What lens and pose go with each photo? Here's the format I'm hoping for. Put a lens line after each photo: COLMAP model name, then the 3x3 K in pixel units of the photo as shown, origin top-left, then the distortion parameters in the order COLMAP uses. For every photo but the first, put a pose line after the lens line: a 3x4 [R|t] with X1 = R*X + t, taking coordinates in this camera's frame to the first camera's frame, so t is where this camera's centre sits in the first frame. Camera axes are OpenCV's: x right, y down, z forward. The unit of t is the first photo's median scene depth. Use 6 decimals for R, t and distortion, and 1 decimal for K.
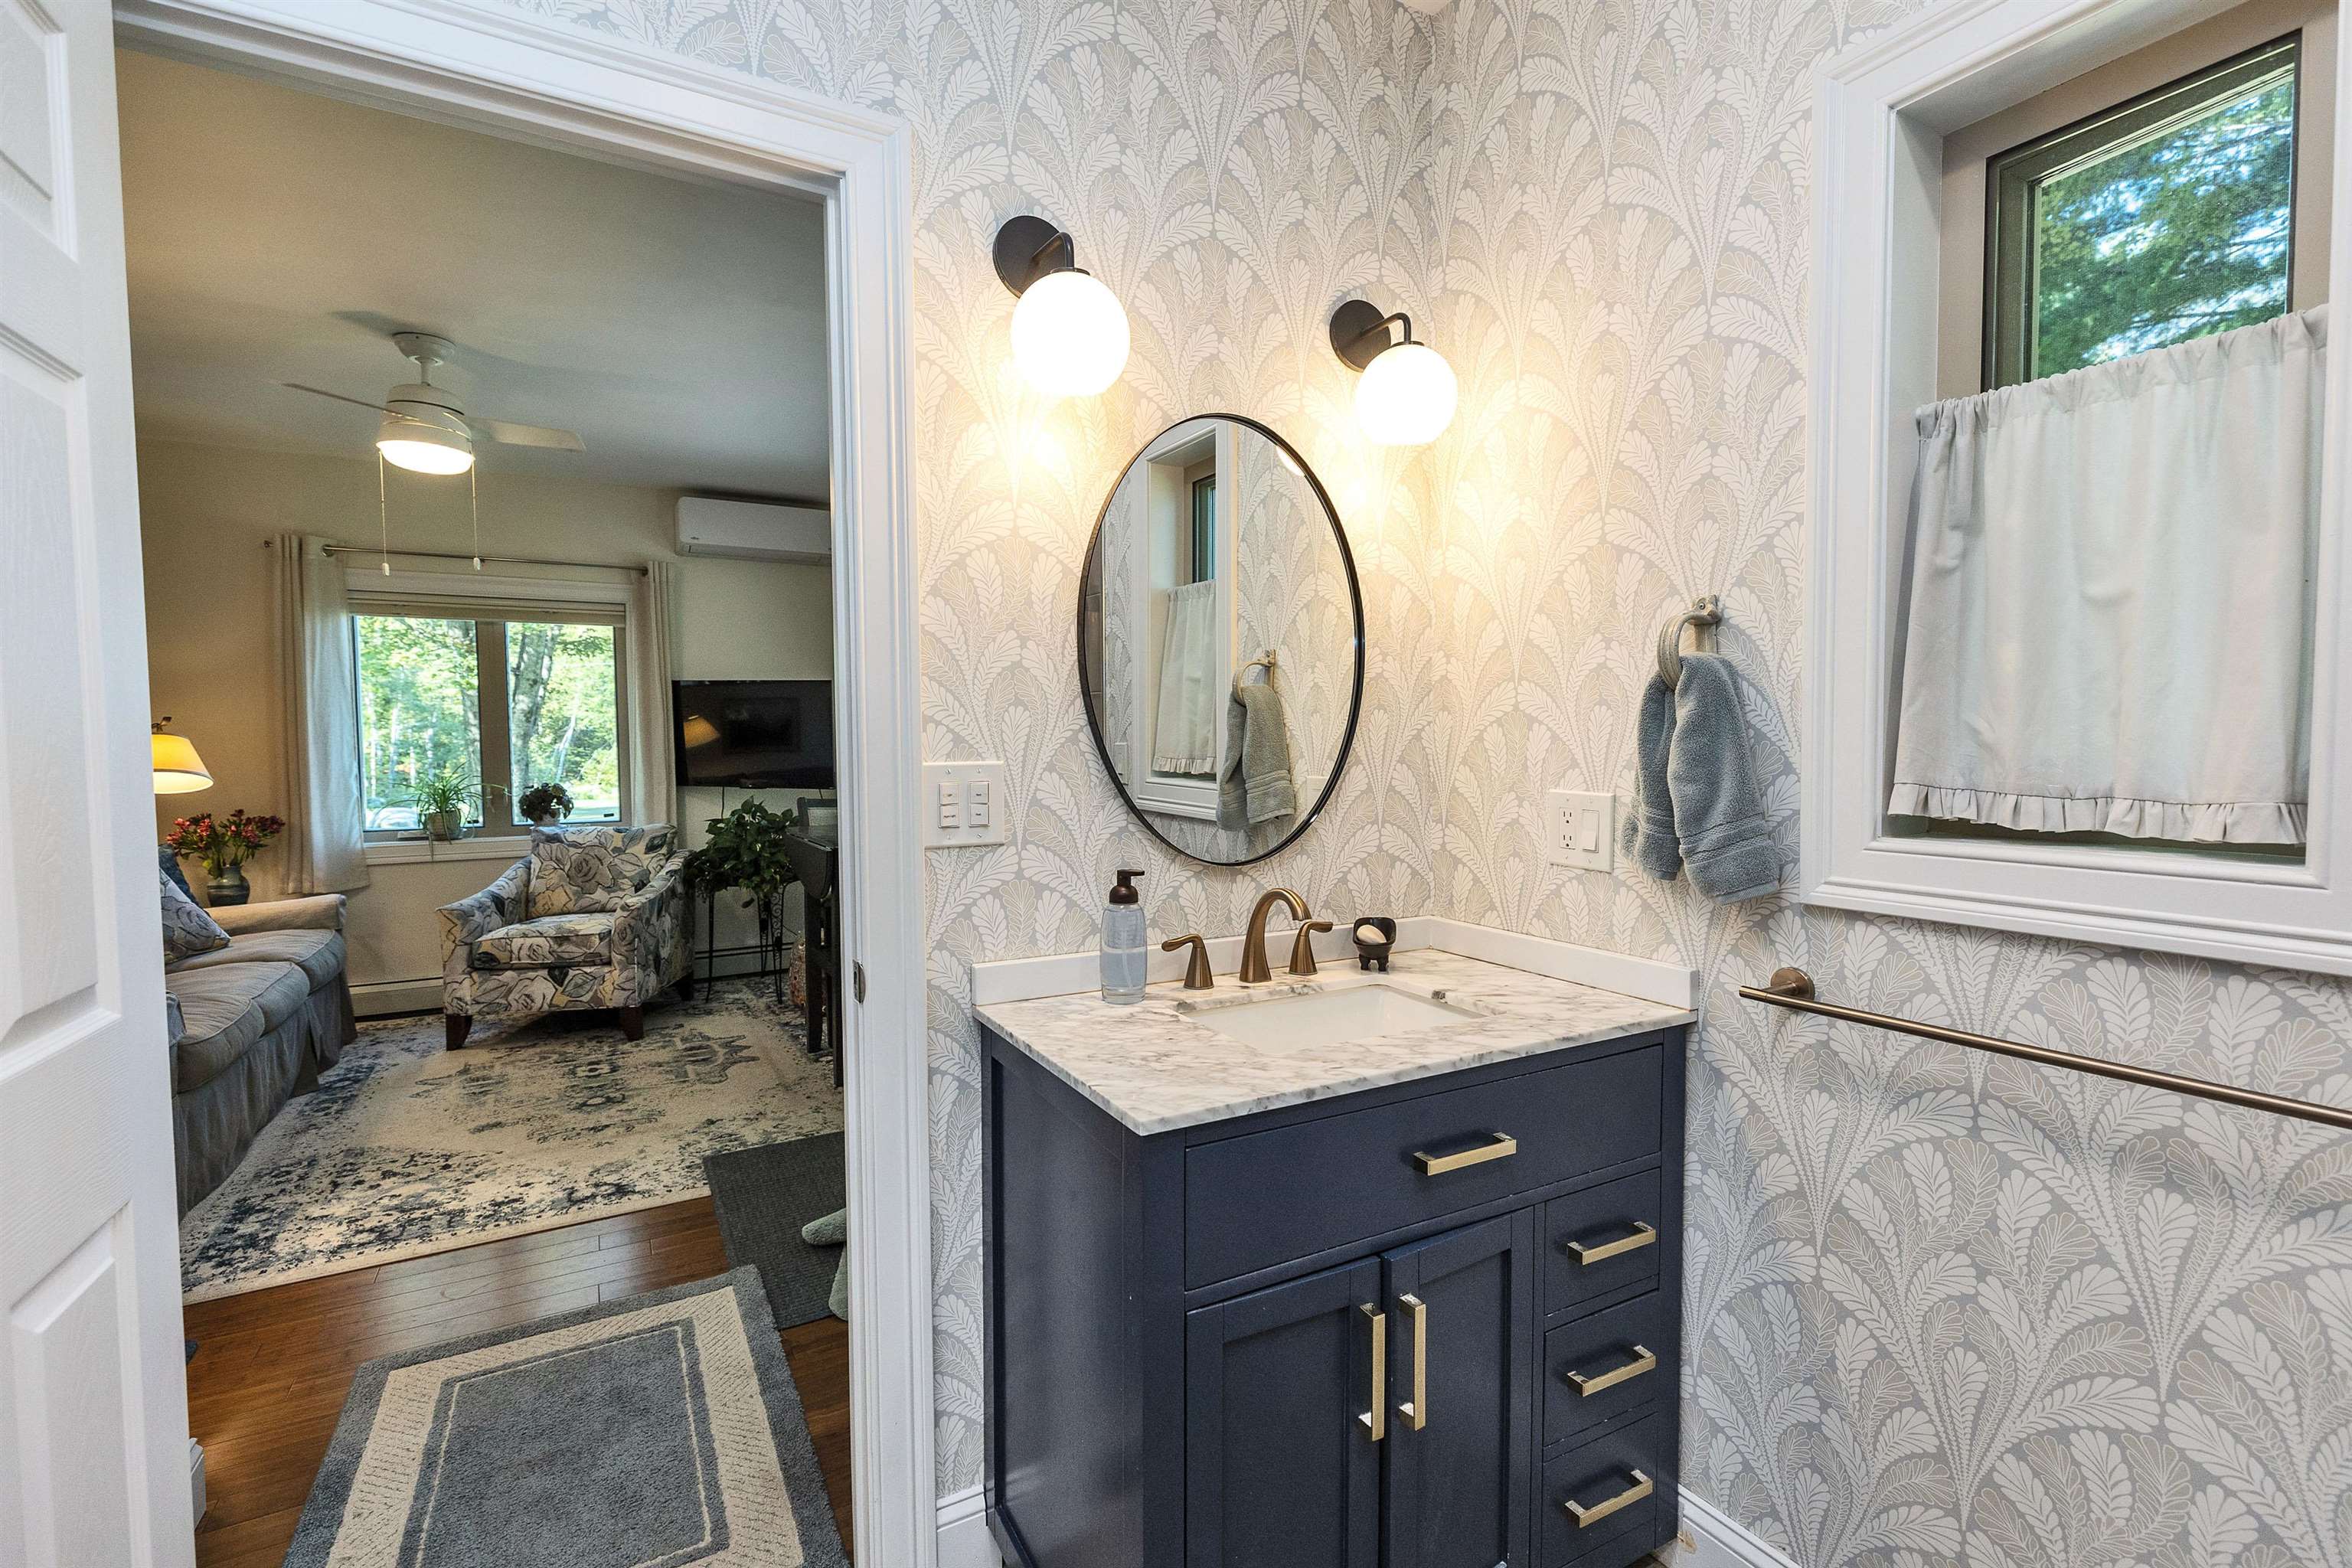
lens RADIAL K [[1052.3, 0, 1175.0], [0, 1052.3, 788.9], [0, 0, 1]] dist [0.001836, -0.000038]
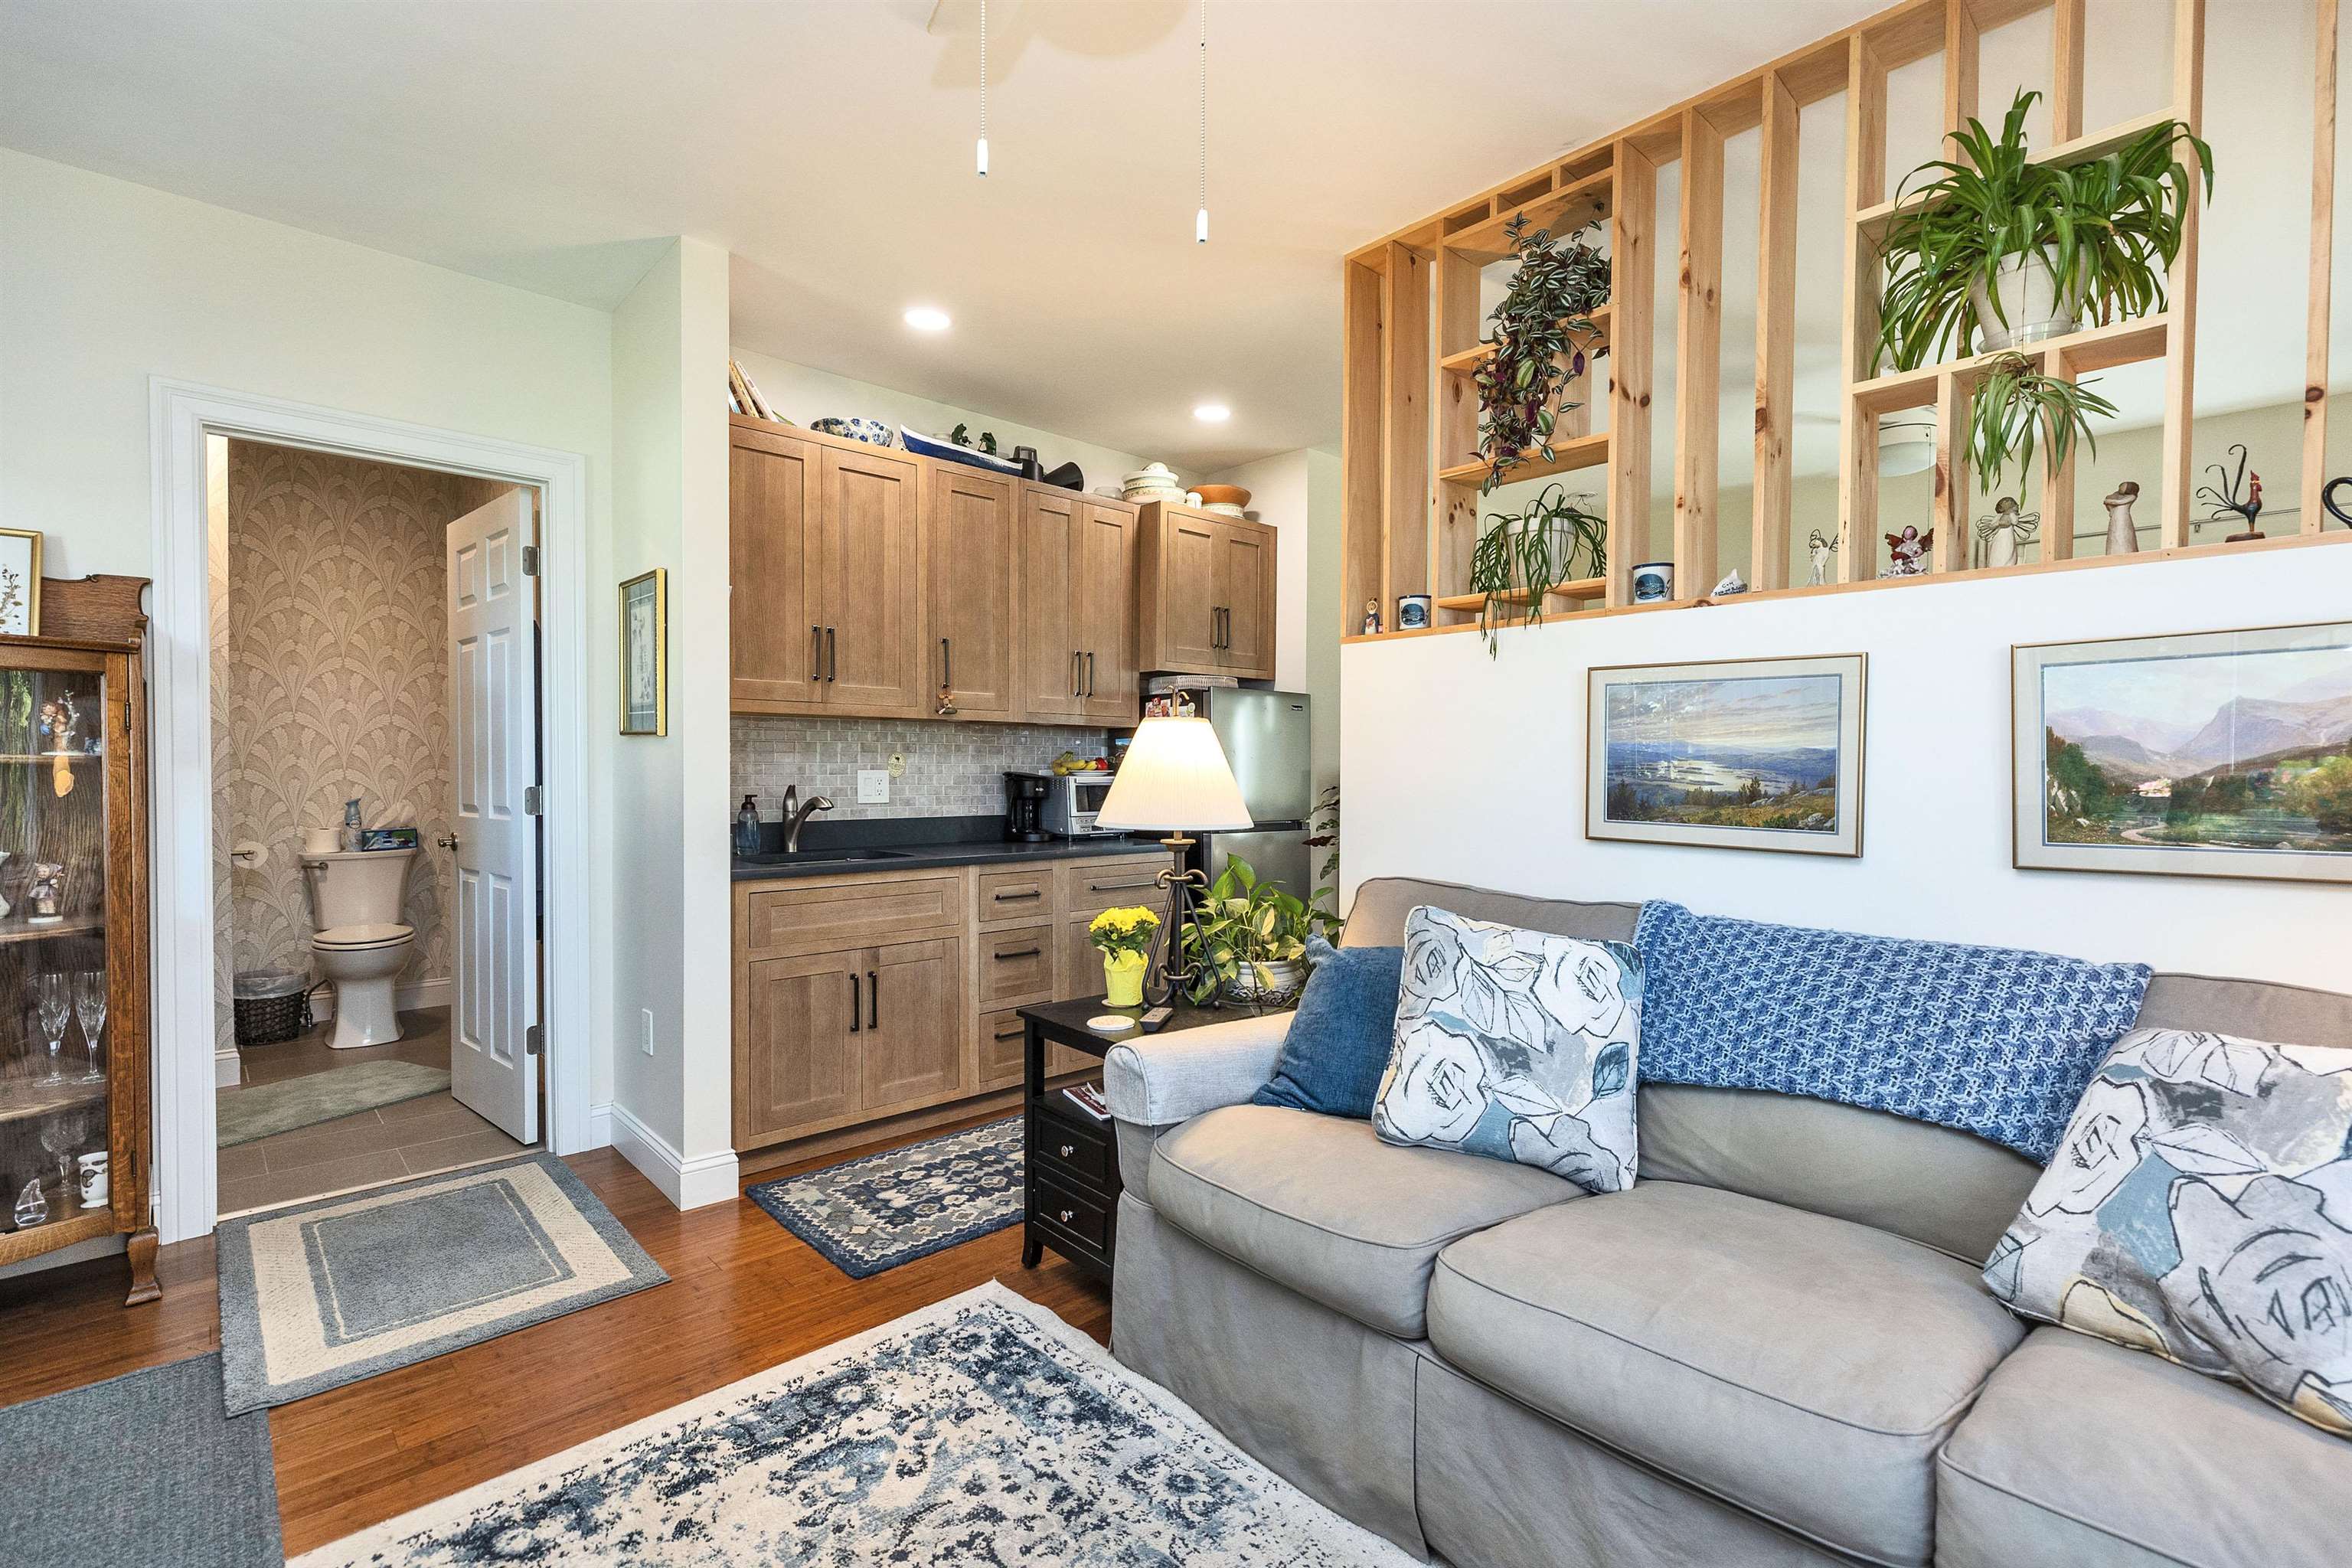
lens RADIAL K [[1052.3, 0, 1175.0], [0, 1052.3, 788.9], [0, 0, 1]] dist [0.001836, -0.000038]
pose [[-0.969817, 0.008683, -0.243680, -0.765095], [-0.008015, 0.997691, 0.067449, -0.042389], [0.243703, 0.067366, -0.967507, 1.629499]]
